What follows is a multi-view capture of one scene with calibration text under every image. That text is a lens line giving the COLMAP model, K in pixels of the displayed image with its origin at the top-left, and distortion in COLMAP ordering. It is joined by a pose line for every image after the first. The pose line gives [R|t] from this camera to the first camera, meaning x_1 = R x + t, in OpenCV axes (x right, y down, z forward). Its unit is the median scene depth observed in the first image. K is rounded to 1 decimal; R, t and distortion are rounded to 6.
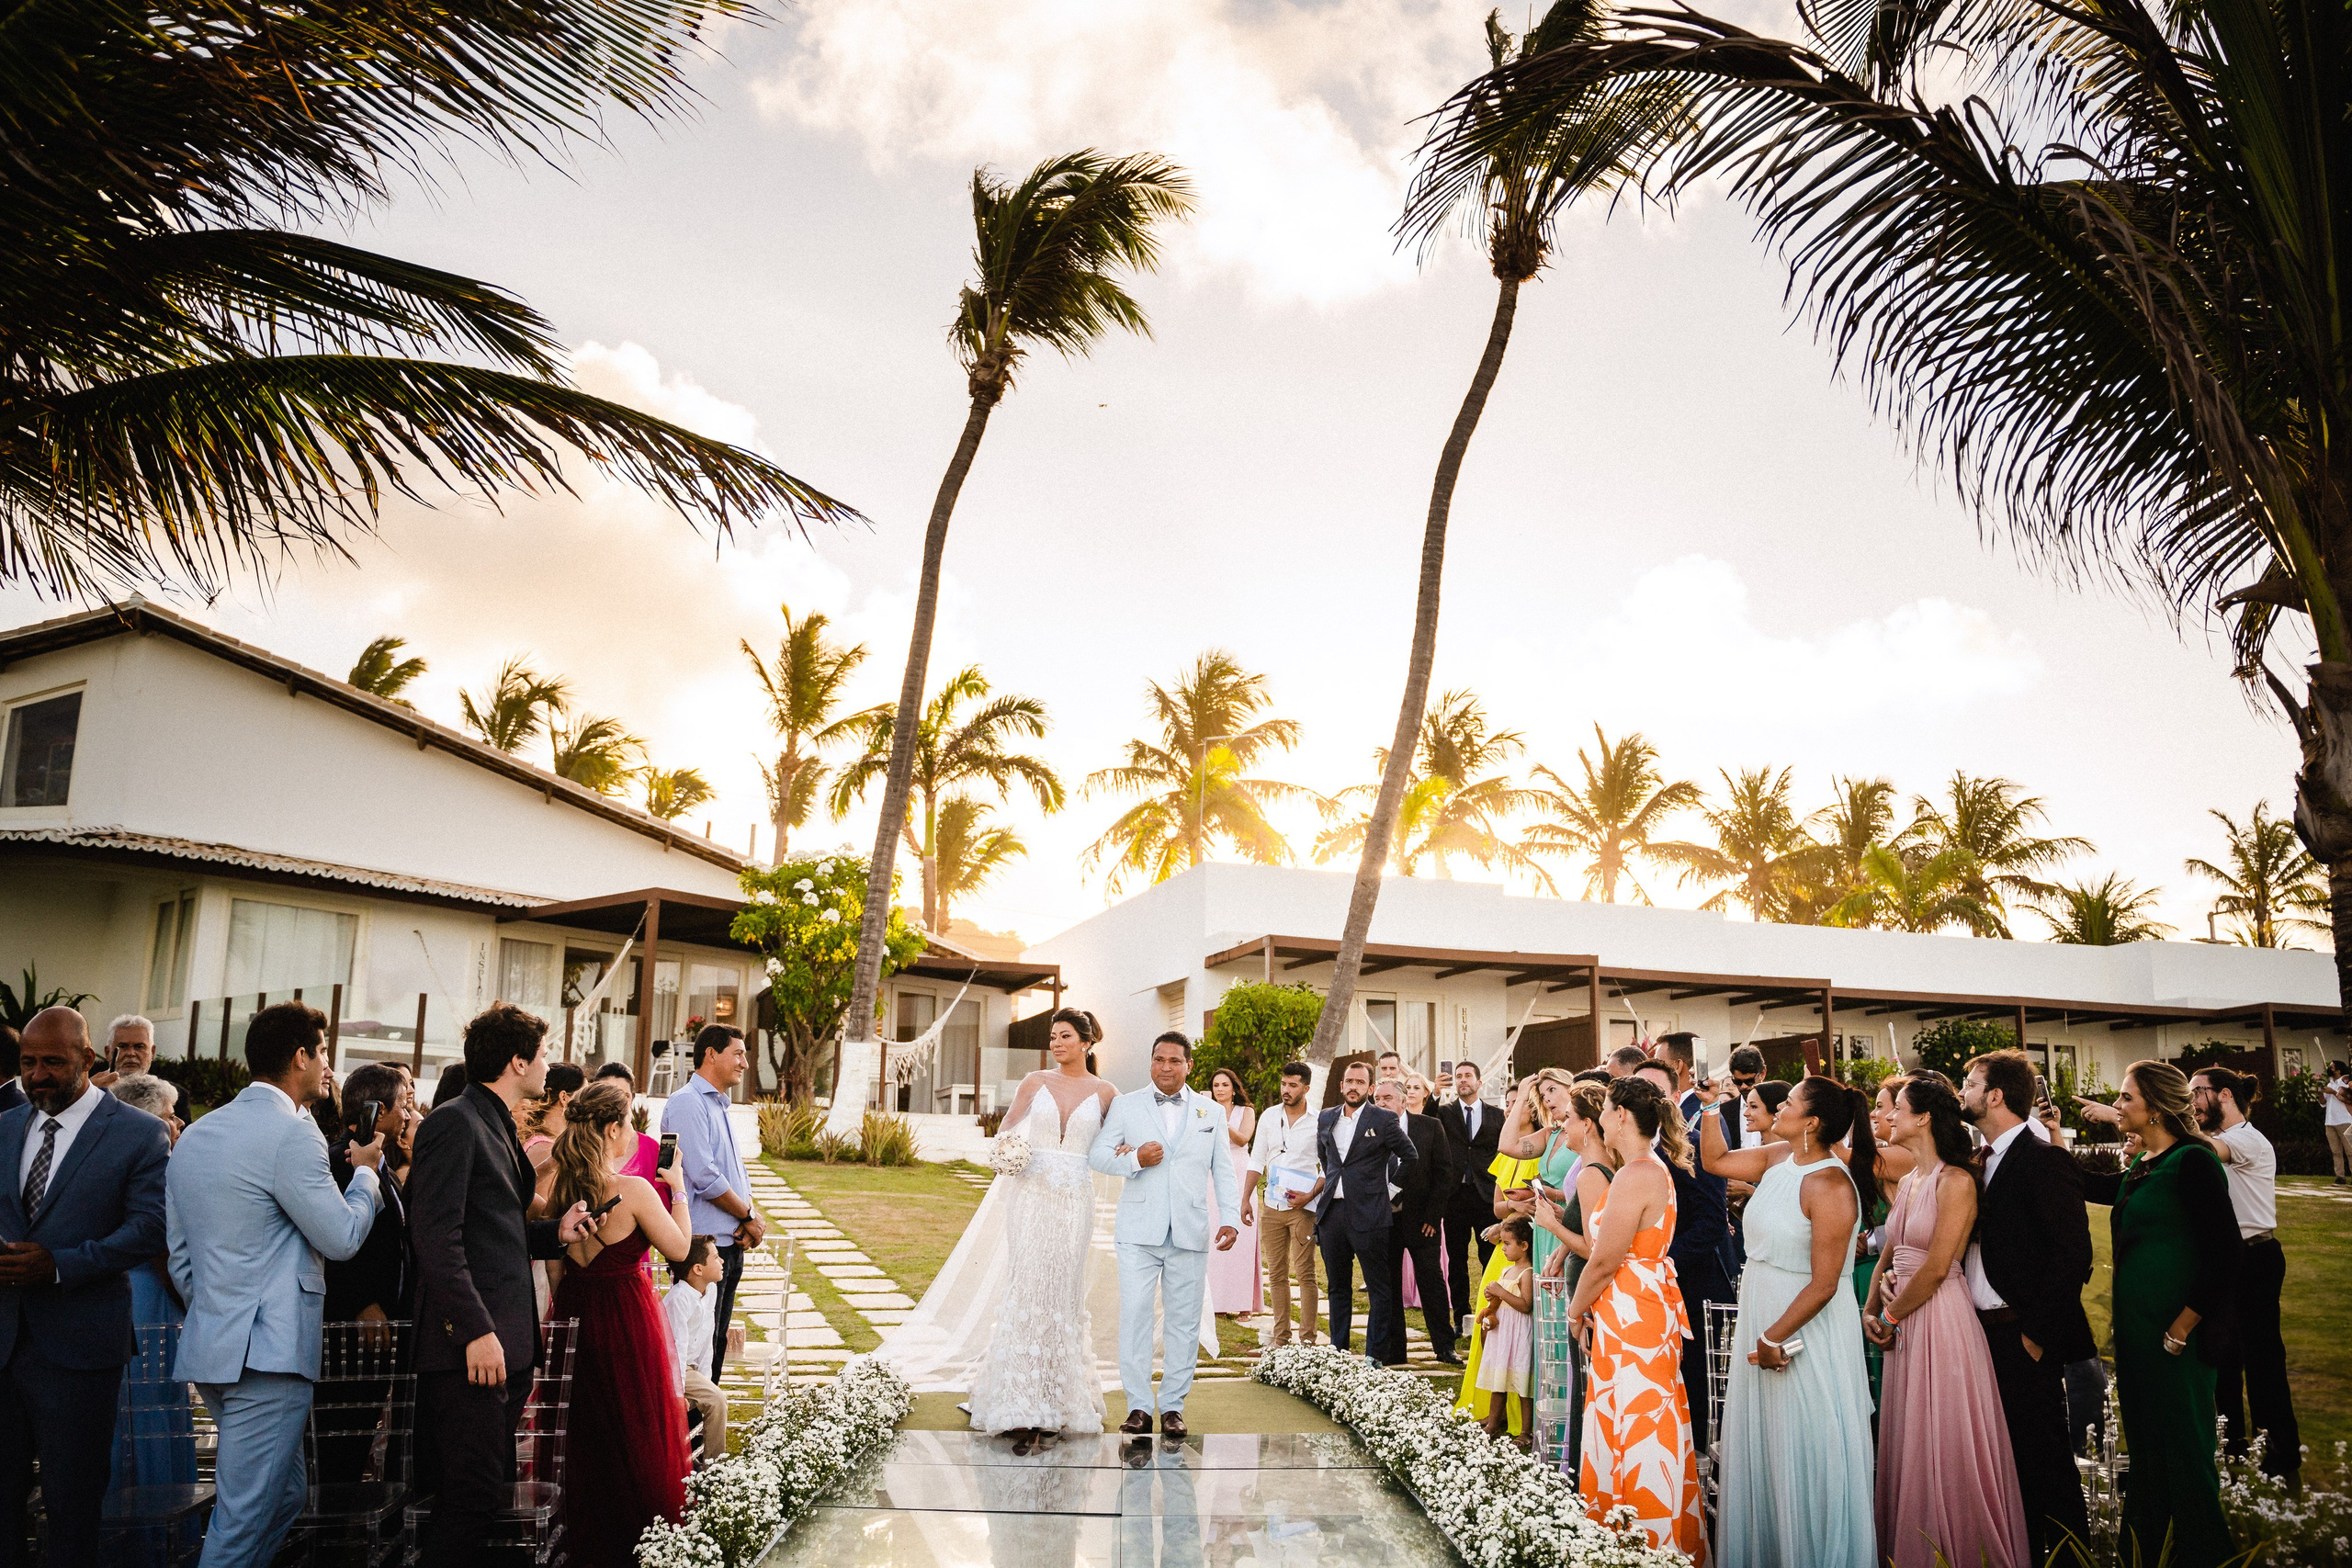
lens RADIAL K [[1951.3, 0, 1216.9], [0, 1951.3, 811.8], [0, 0, 1]] dist [-0.066293, -0.022281]
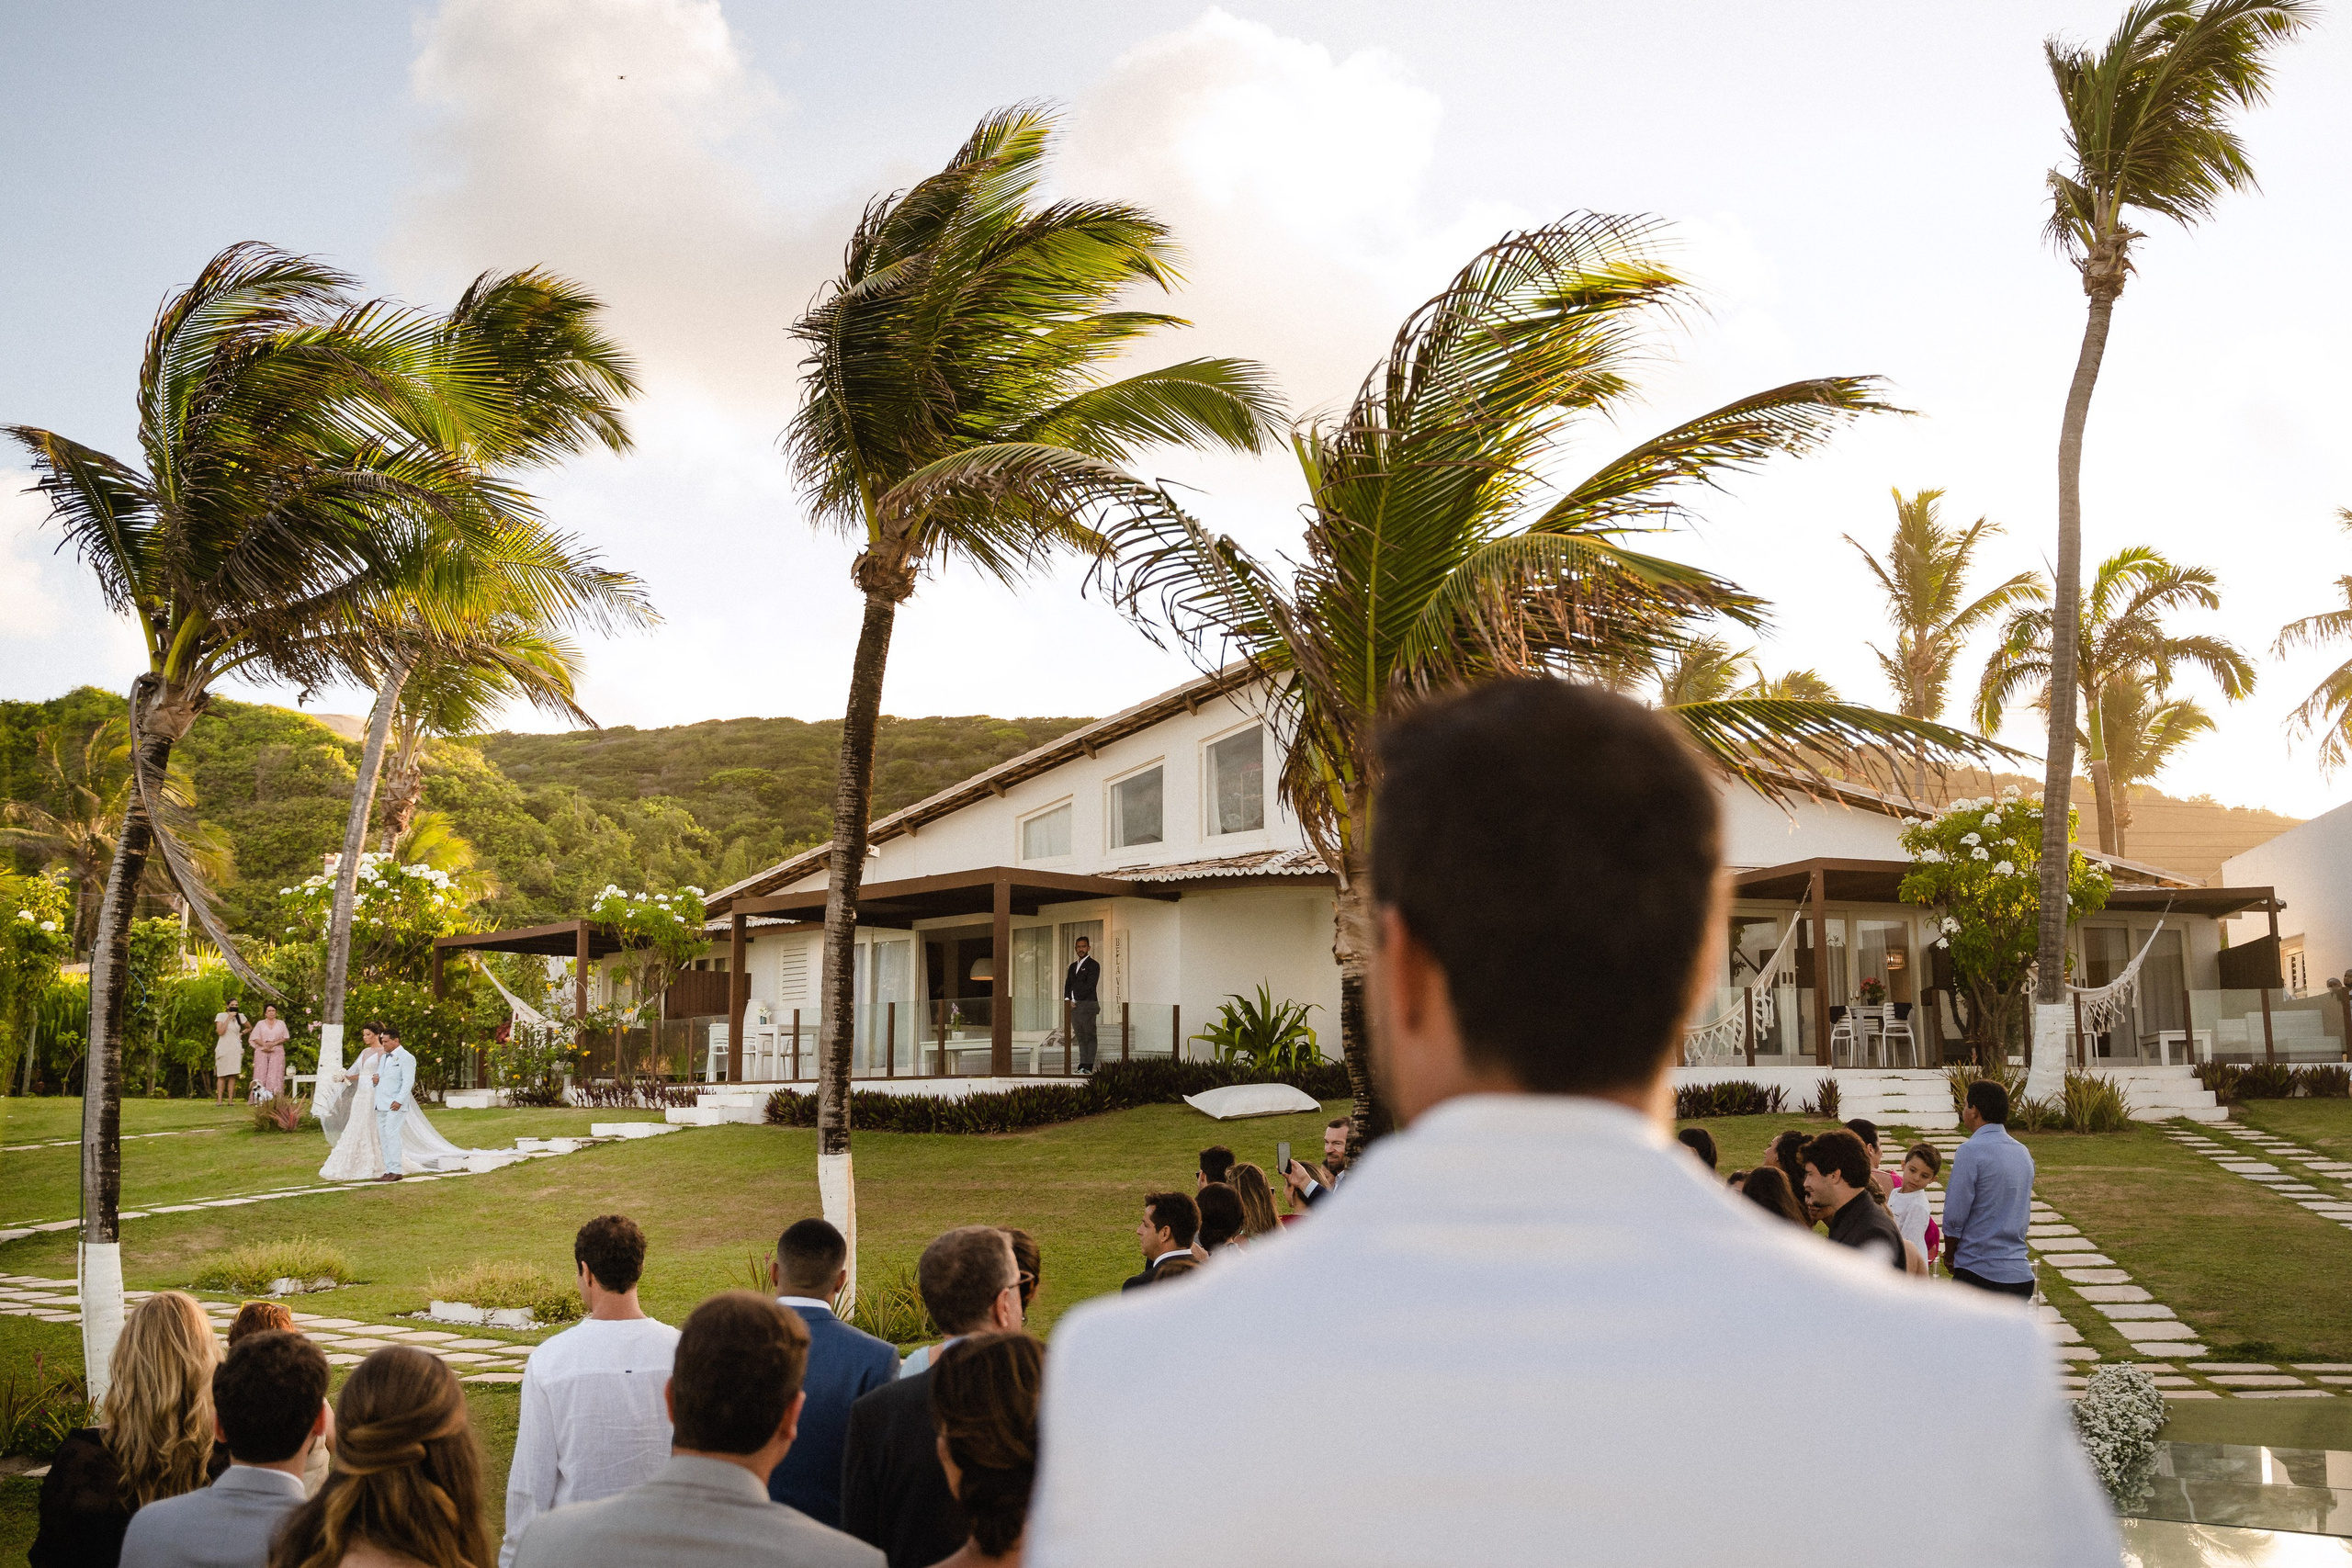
lens RADIAL K [[2166.8, 0, 1172.6], [0, 2166.8, 785.8], [0, 0, 1]] dist [-0.061992, 0.000000]
pose [[0.845000, -0.106086, -0.524138, 0.011743], [0.126878, 0.991911, 0.003785, -0.040612], [0.519496, -0.069700, 0.851625, -0.096504]]
